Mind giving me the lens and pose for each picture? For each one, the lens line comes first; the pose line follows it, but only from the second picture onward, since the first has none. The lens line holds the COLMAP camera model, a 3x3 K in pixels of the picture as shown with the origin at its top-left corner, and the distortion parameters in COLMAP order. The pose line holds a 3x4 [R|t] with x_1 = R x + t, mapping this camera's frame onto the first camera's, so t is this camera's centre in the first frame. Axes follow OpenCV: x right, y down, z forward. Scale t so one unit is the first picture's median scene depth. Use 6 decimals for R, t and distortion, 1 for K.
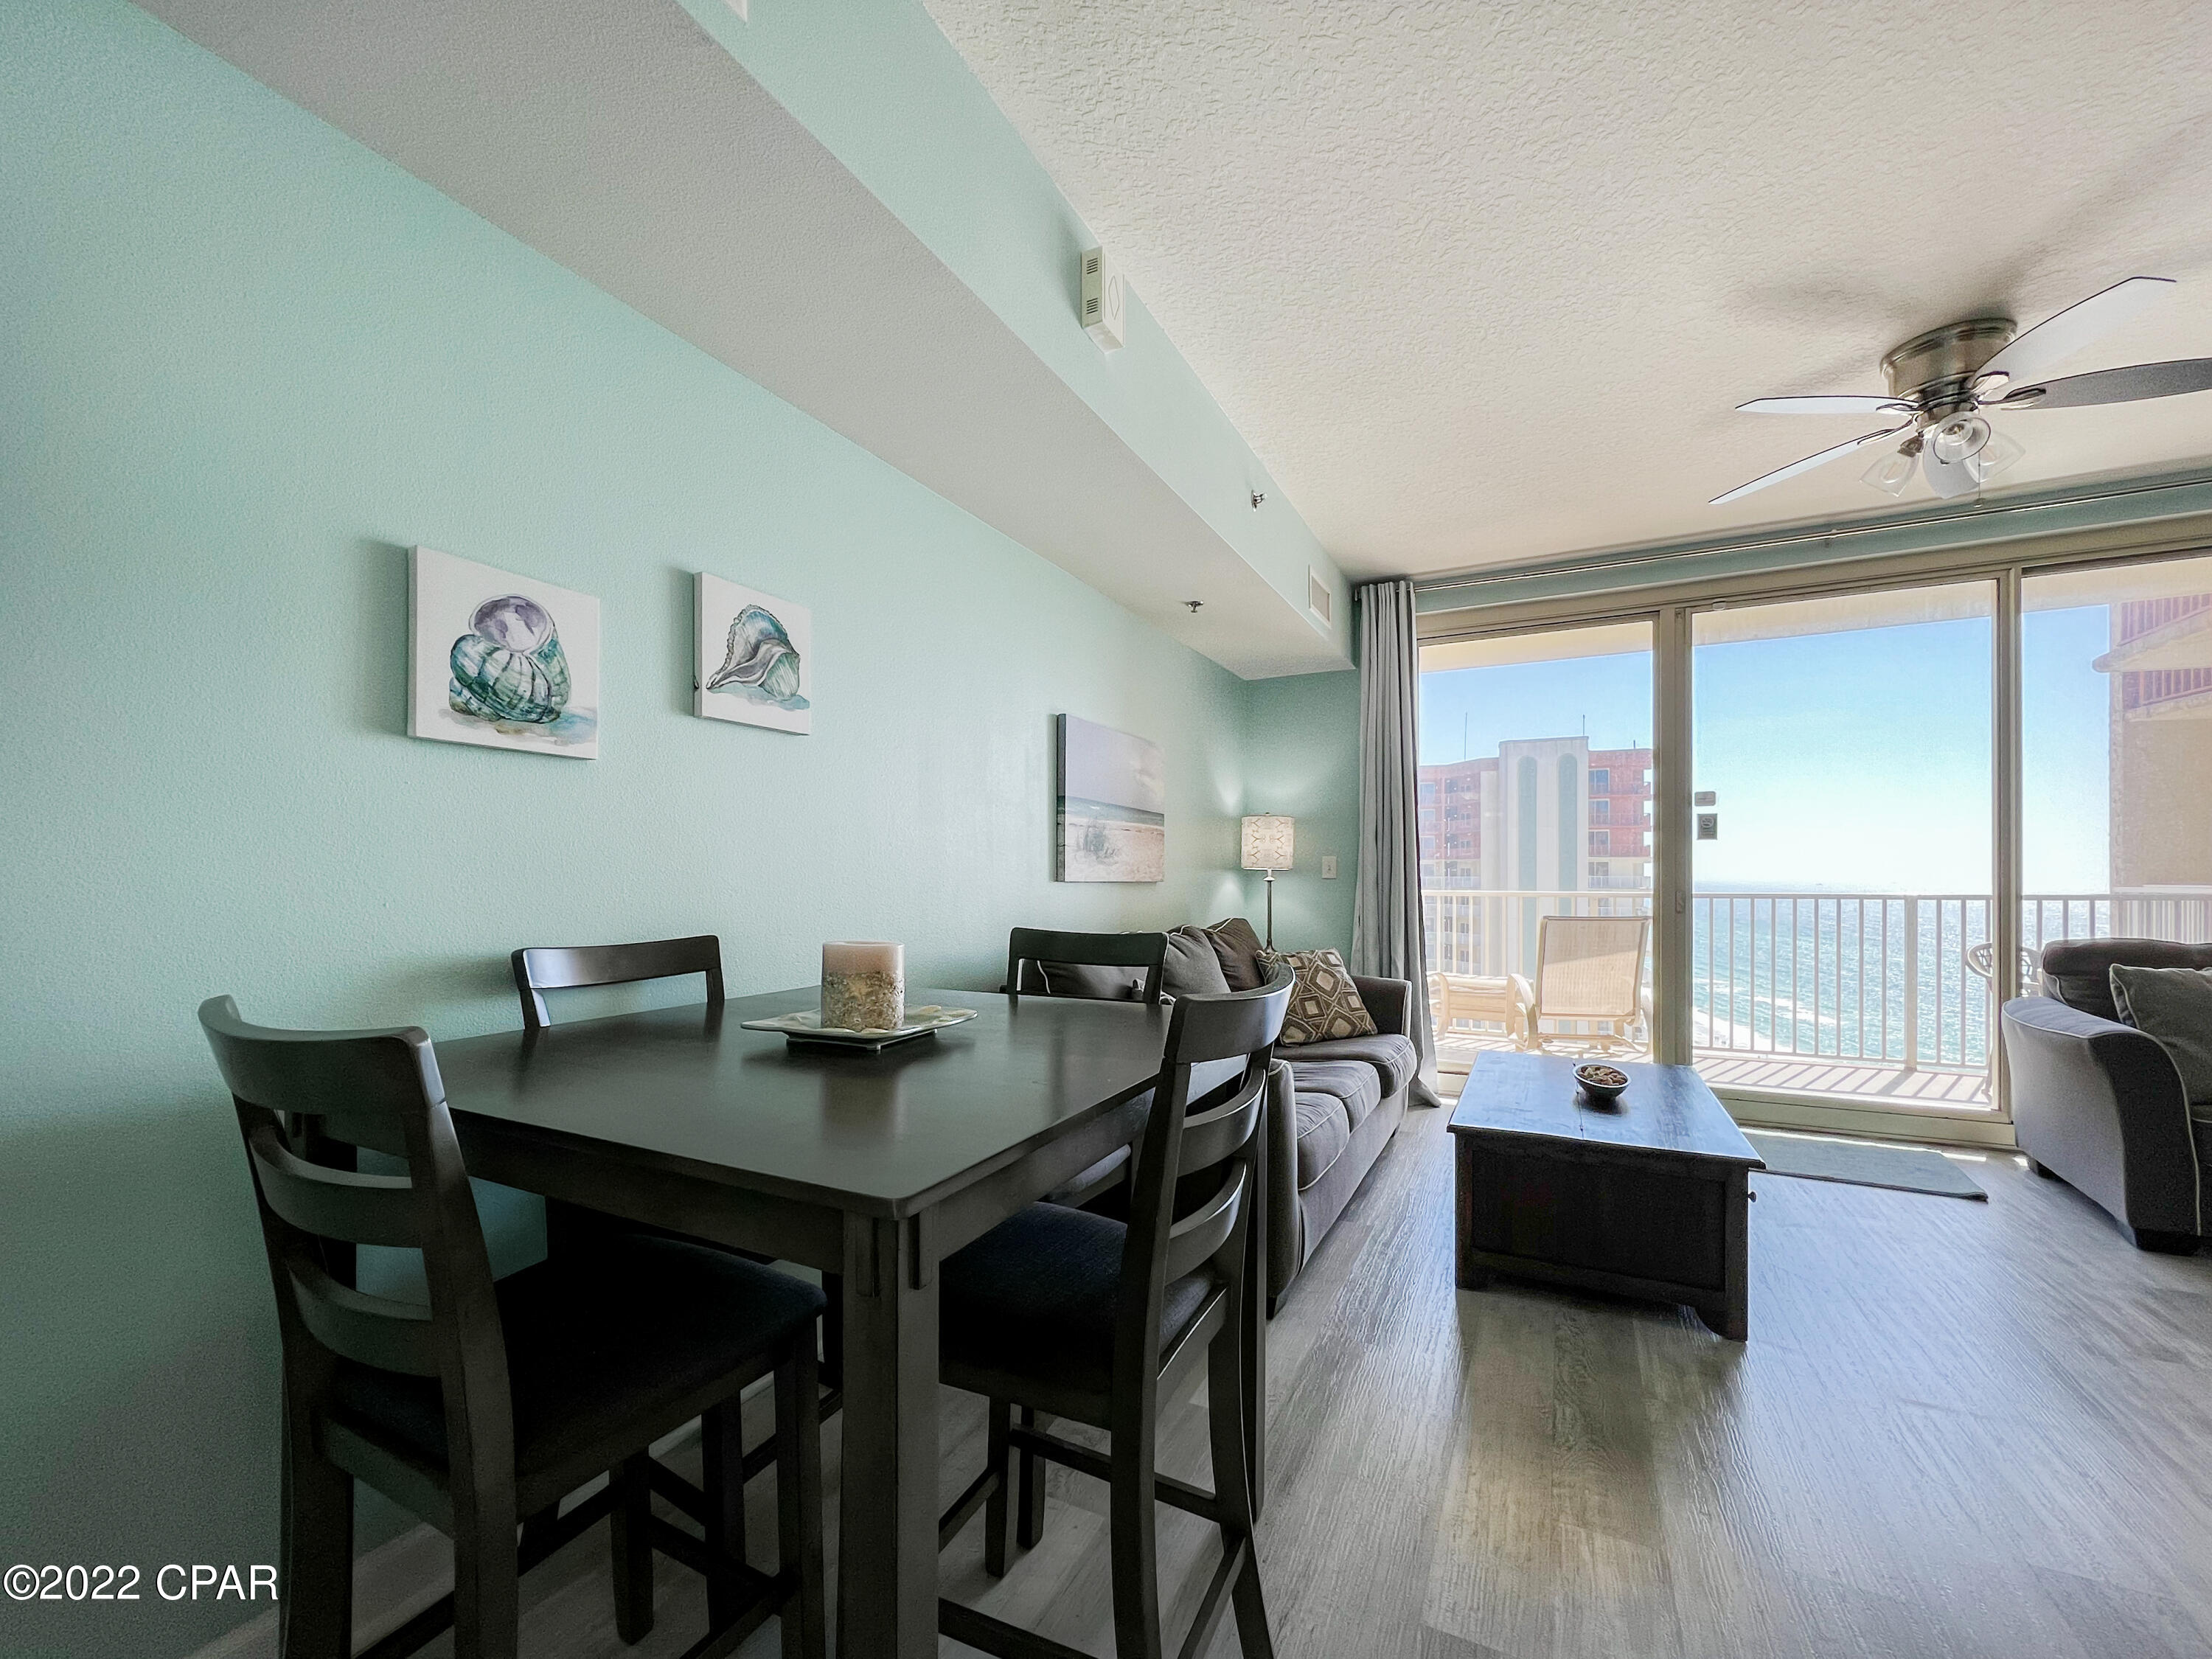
lens RADIAL K [[845.4, 0, 1145.9], [0, 845.4, 859.0], [0, 0, 1]] dist [-0.001258, 0.000076]
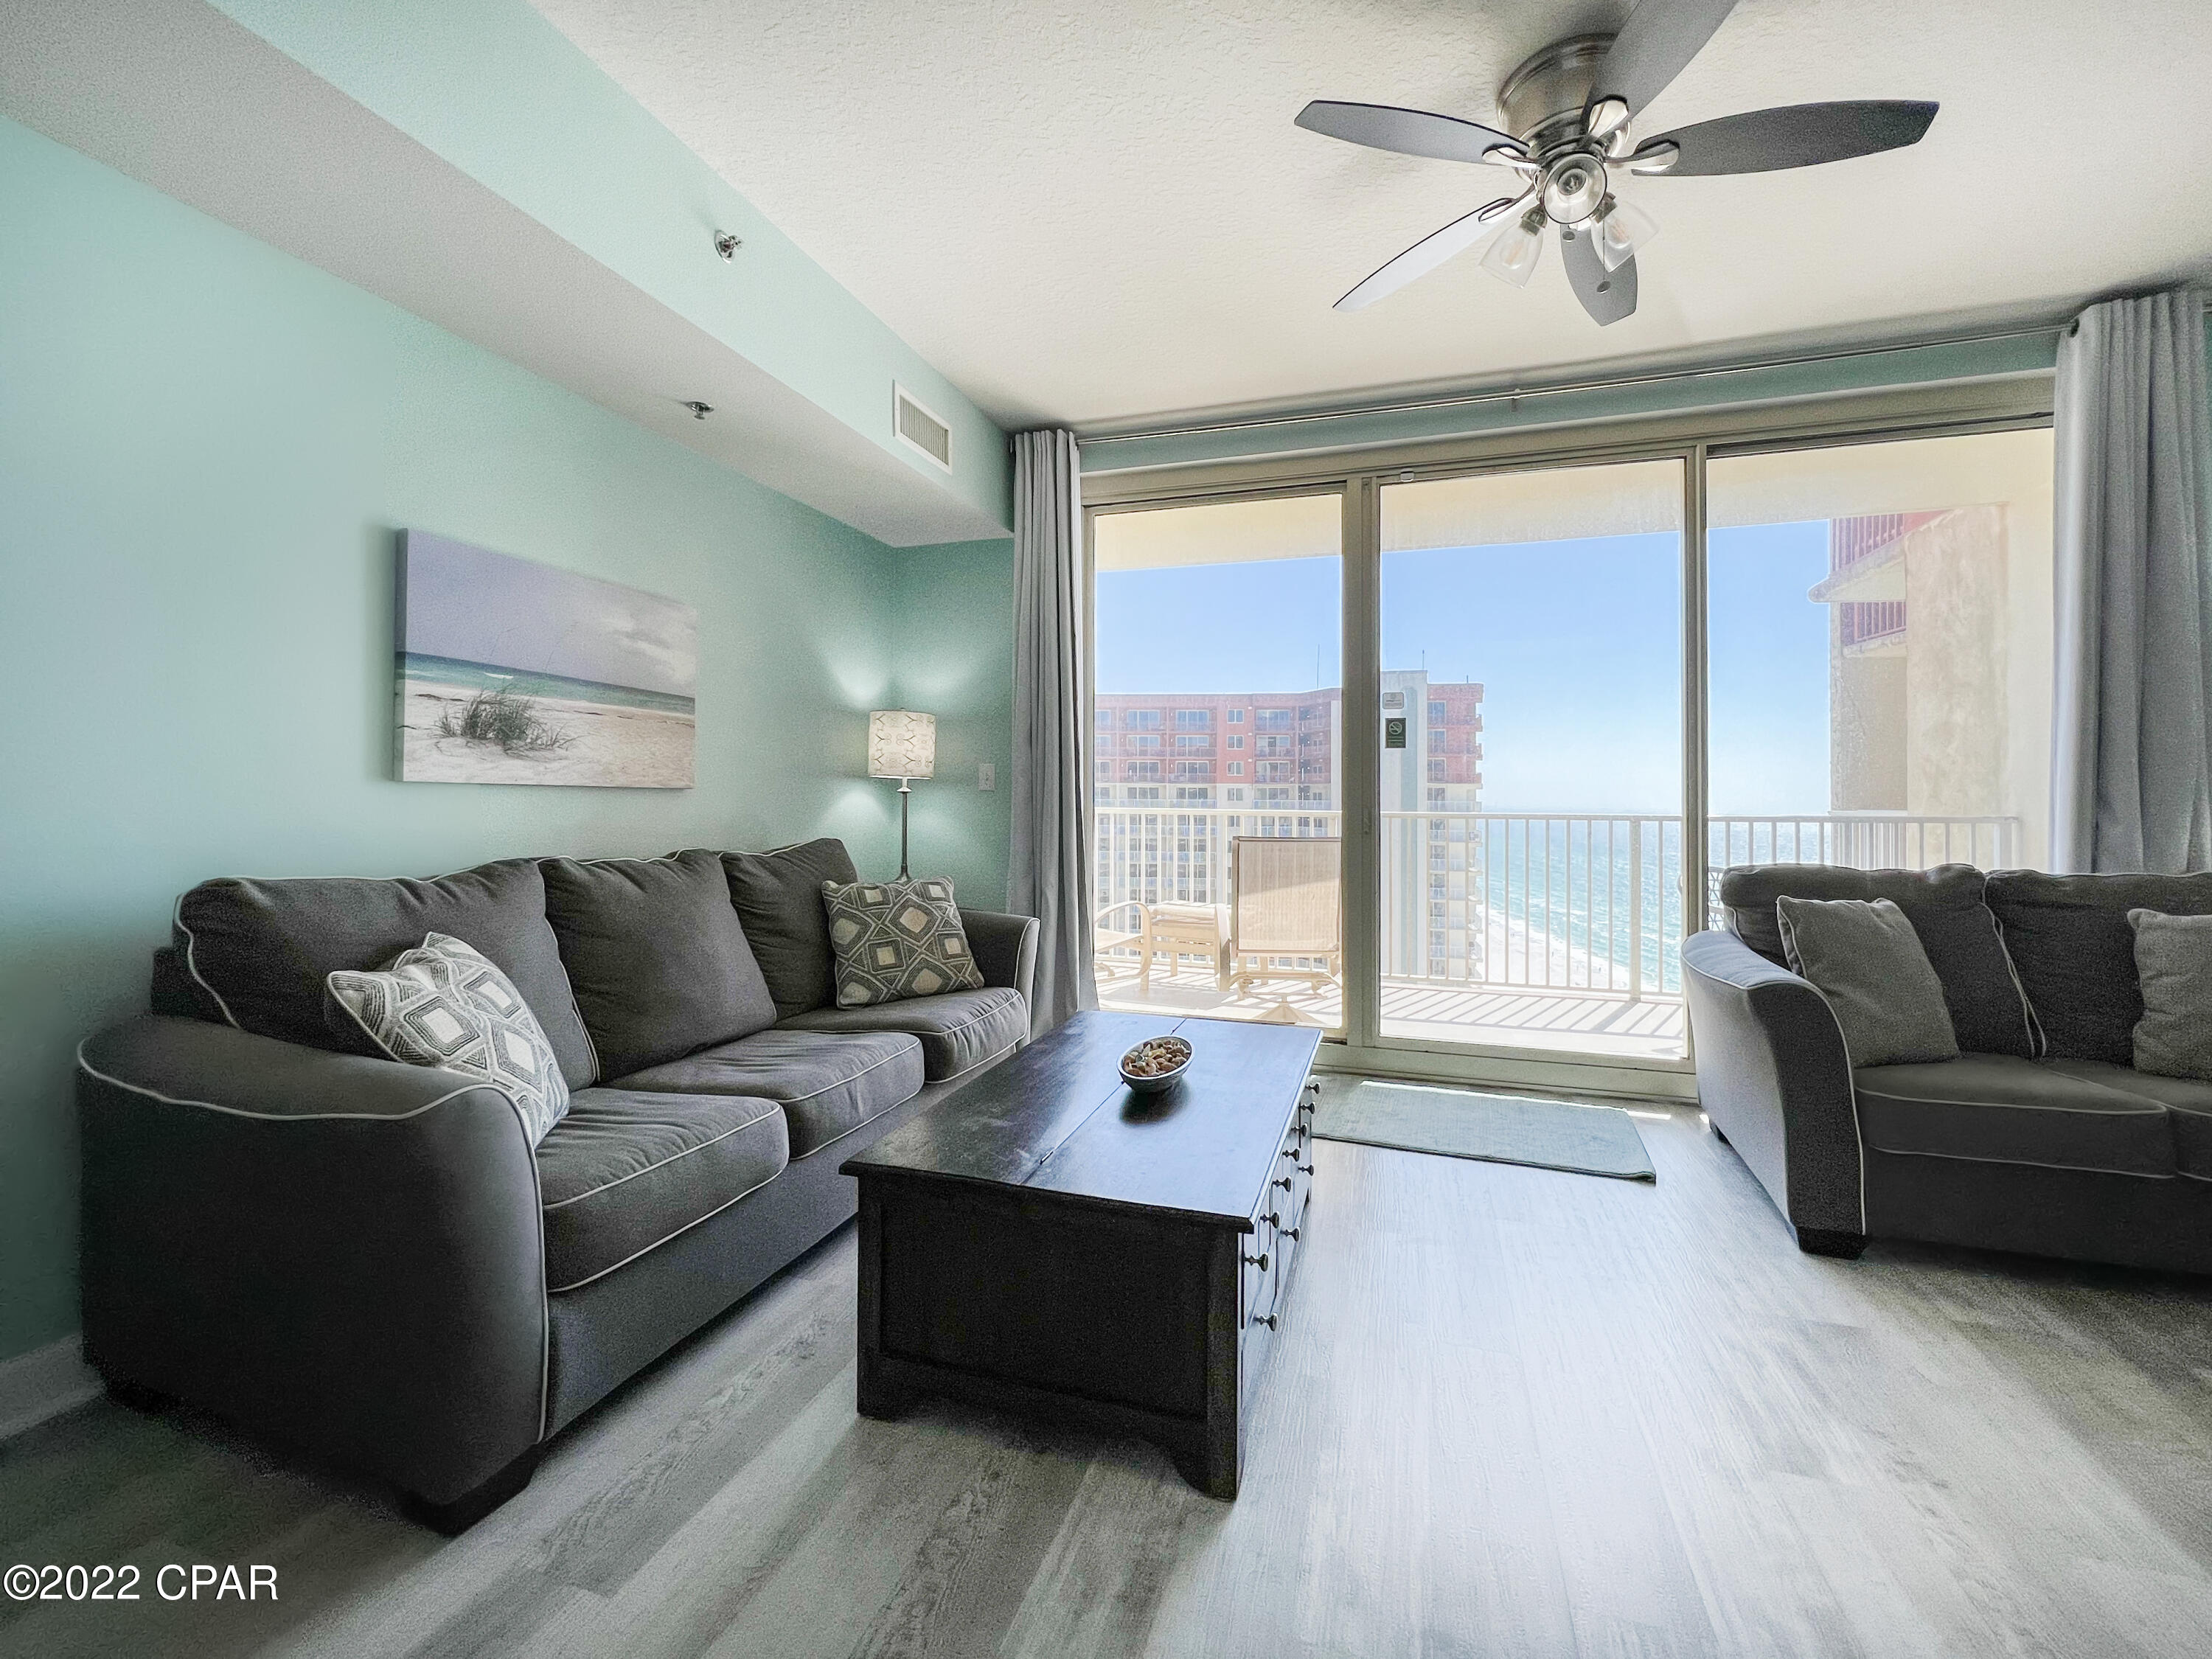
lens RADIAL K [[846.8, 0, 1140.6], [0, 846.8, 768.9], [0, 0, 1]] dist [0.000614, 0.000142]
pose [[0.987709, 0.016102, 0.155474, 0.301650], [-0.014022, 0.999797, -0.014470, 0.014996], [-0.155676, 0.012113, 0.987734, 0.207589]]
